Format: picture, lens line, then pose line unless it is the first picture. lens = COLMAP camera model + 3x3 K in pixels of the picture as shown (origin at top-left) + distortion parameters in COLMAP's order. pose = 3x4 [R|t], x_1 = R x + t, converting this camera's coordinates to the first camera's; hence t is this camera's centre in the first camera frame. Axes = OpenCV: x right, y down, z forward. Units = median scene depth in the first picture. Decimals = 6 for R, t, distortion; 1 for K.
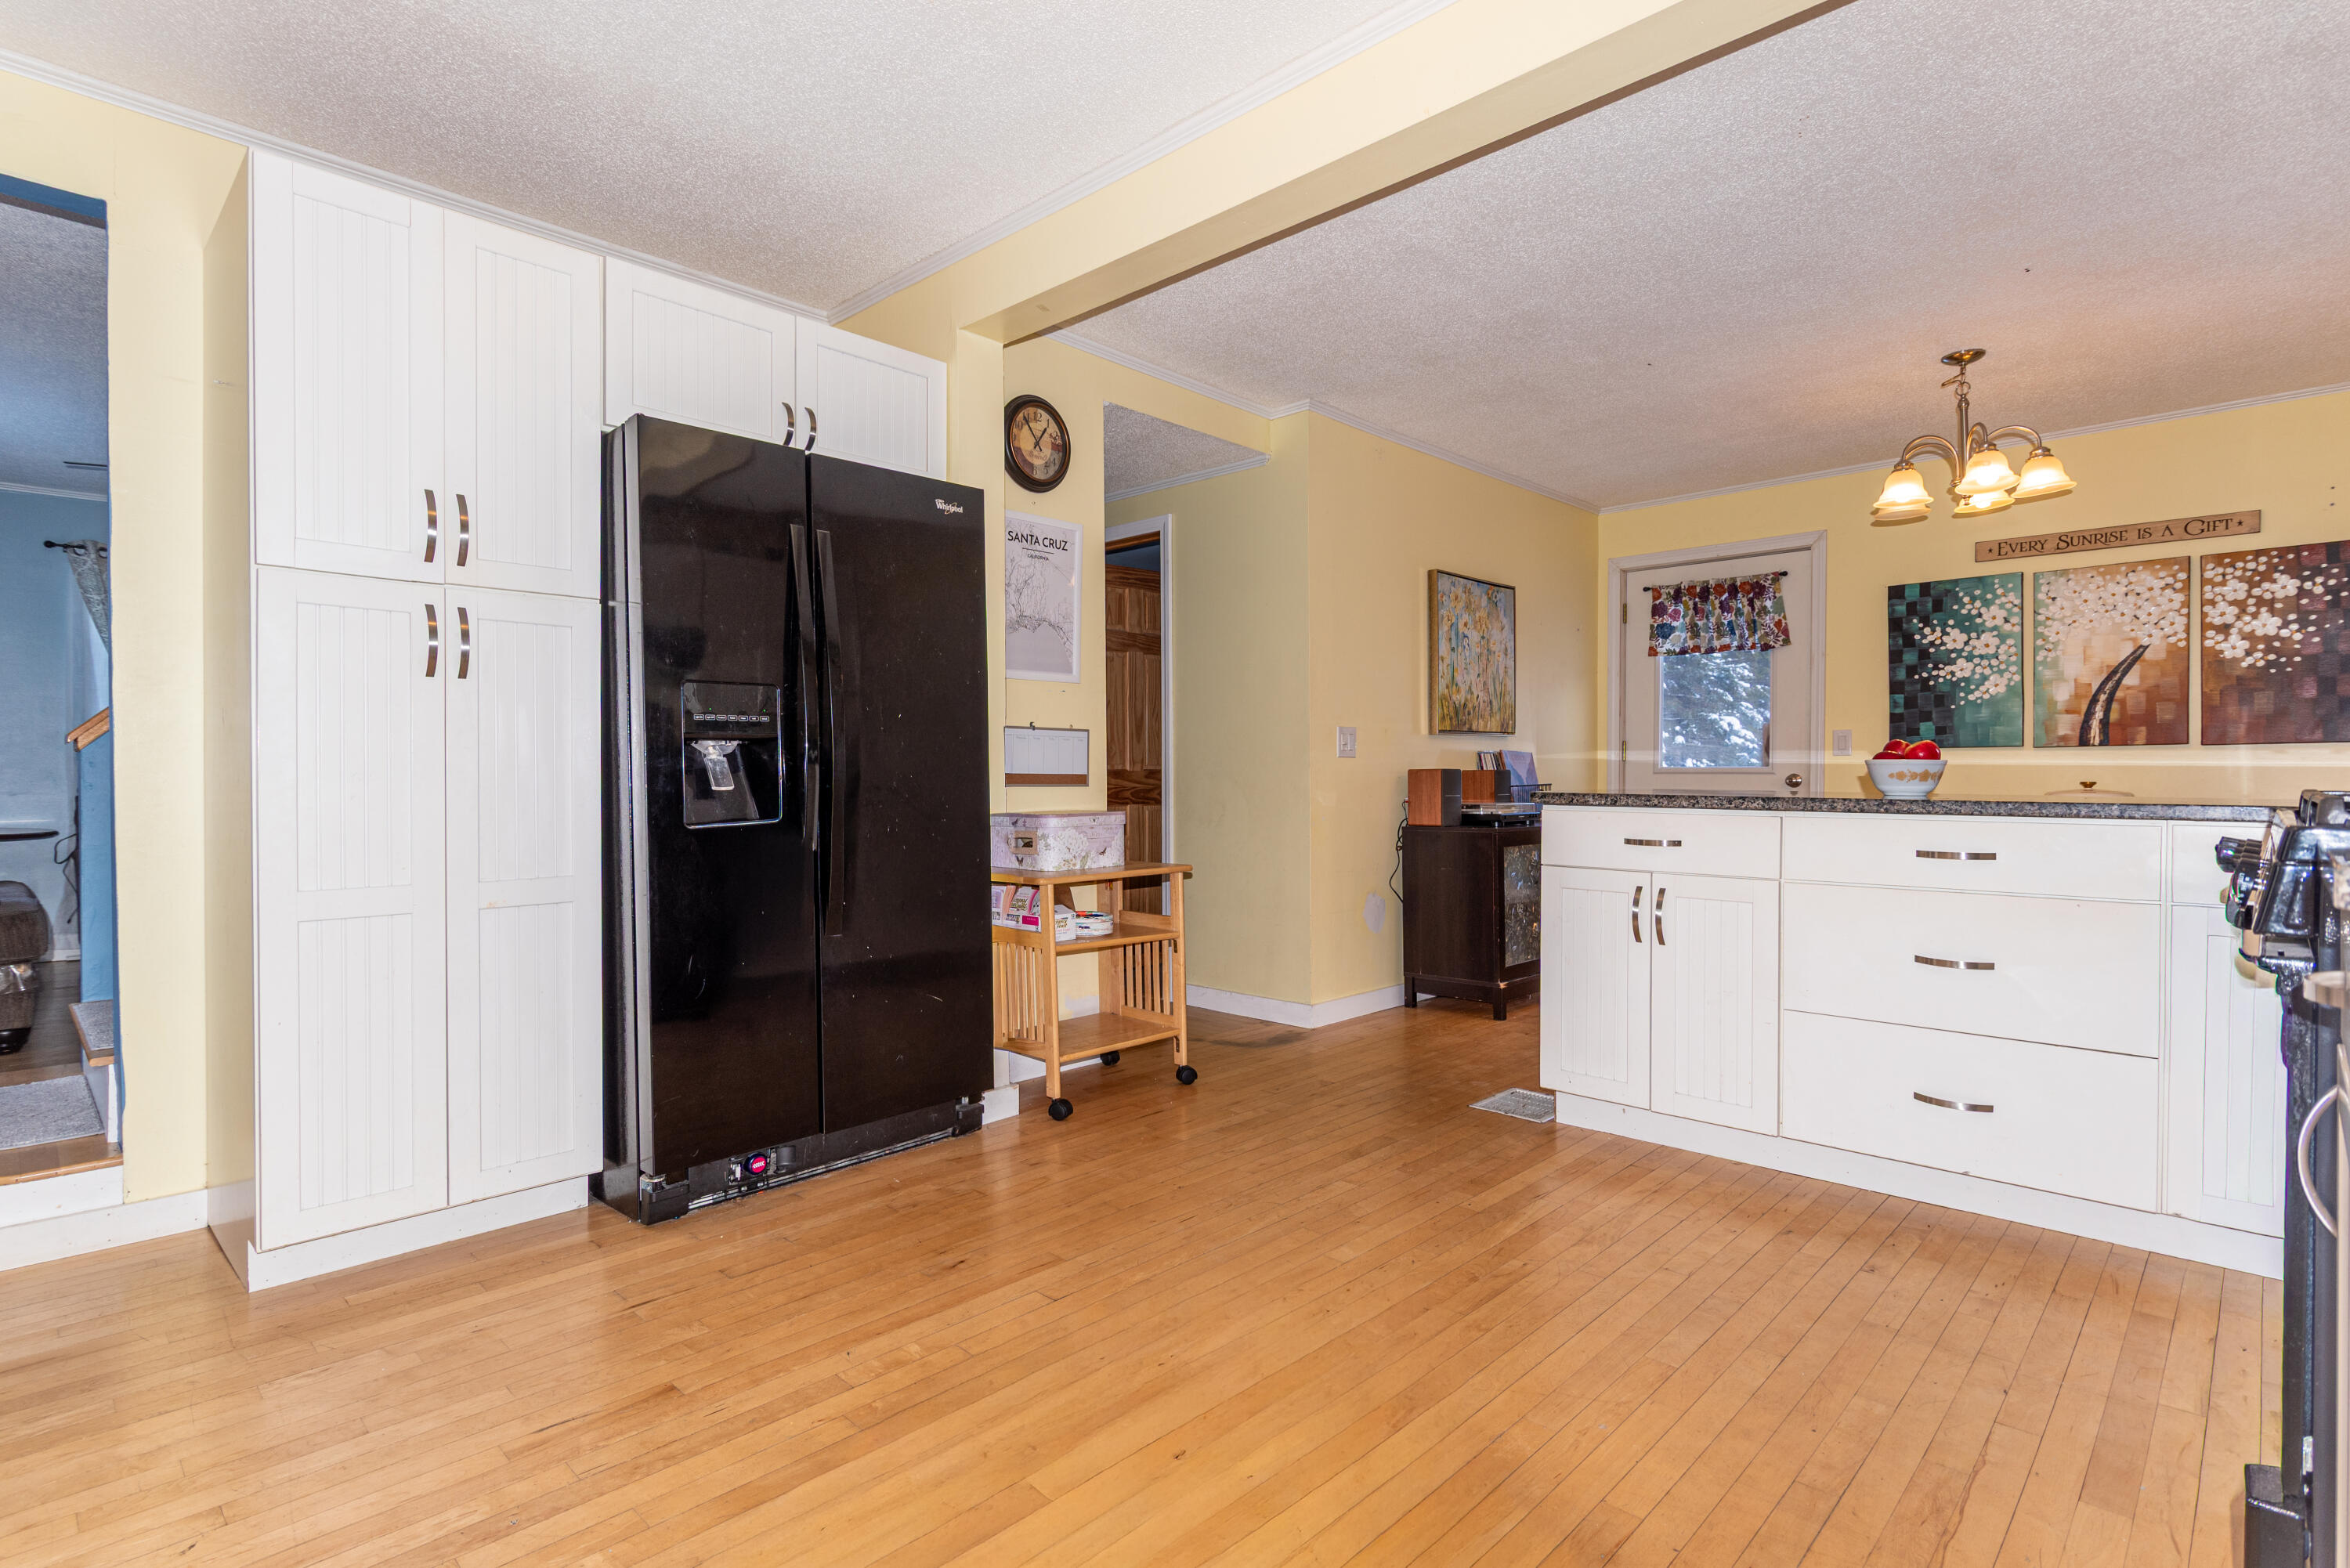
lens RADIAL K [[1148.9, 0, 1175.0], [0, 1148.9, 784.0], [0, 0, 1]] dist [0.001531, 0.000071]
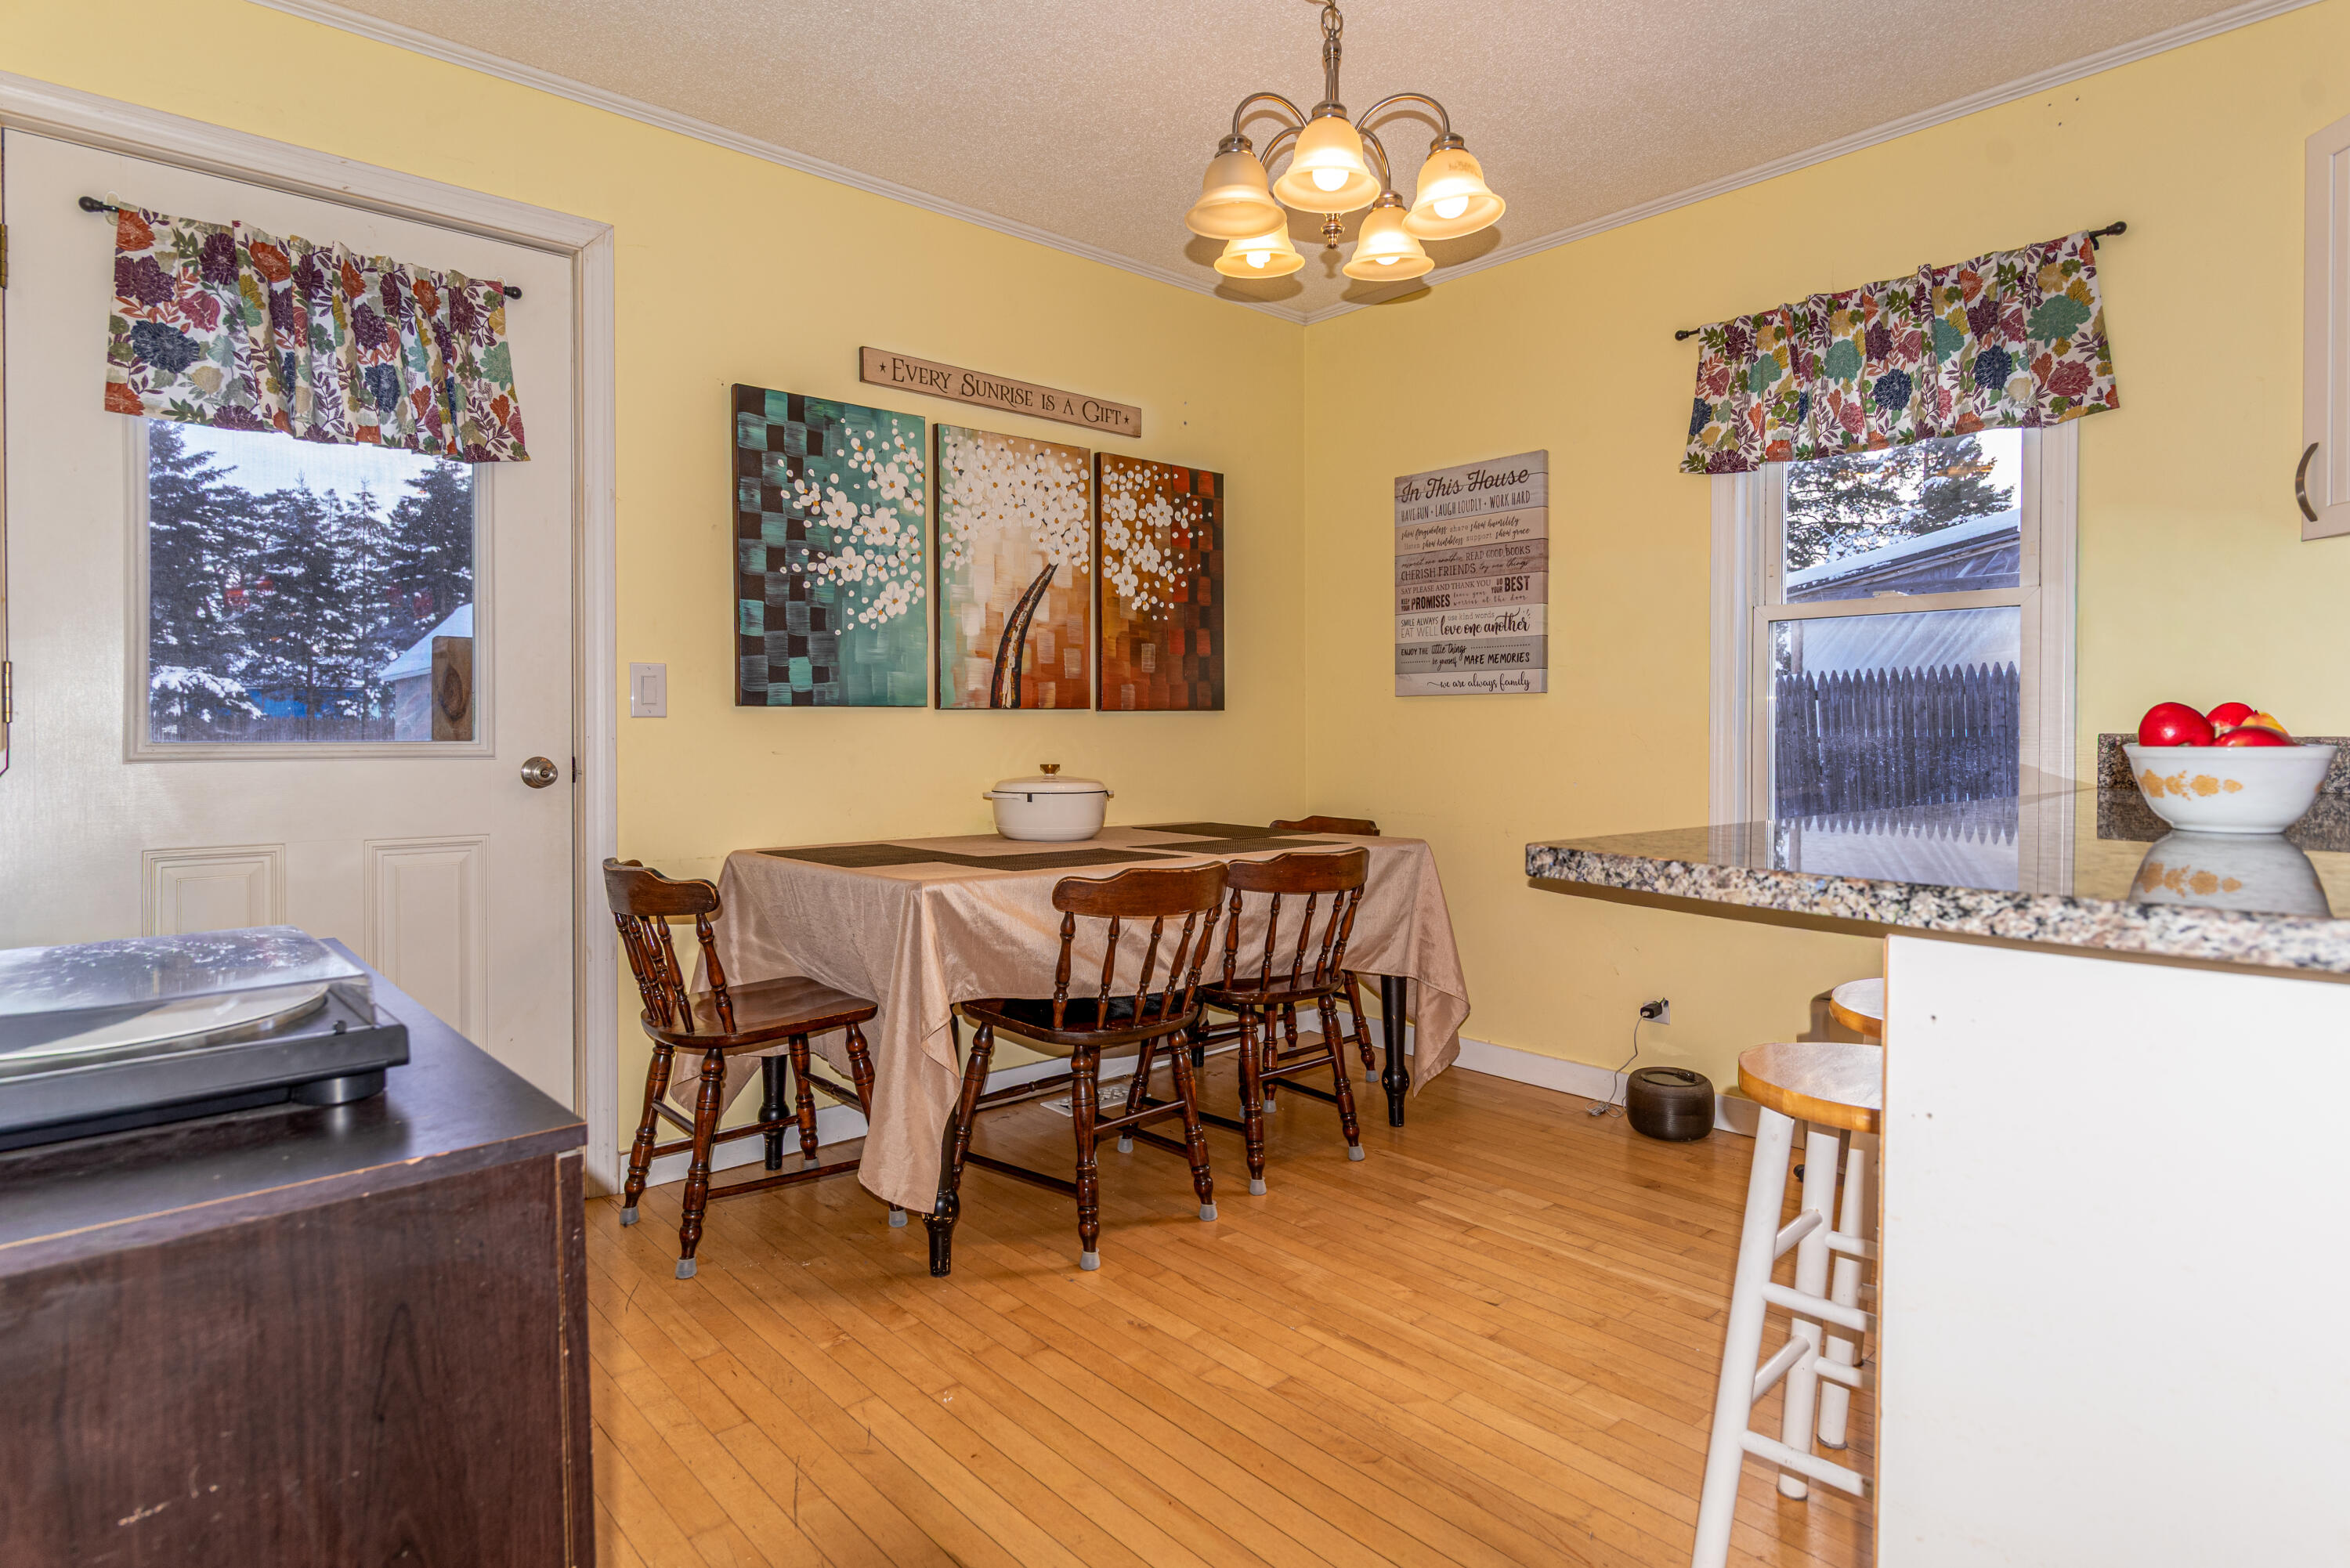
lens RADIAL K [[1243.4, 0, 1176.5], [0, 1243.4, 740.7], [0, 0, 1]] dist [-0.001298, -0.000113]
pose [[0.084880, -0.008062, 0.996359, 0.097781], [0.009679, 0.999927, 0.007267, -0.018474], [-0.996344, 0.009026, 0.084952, 0.817269]]
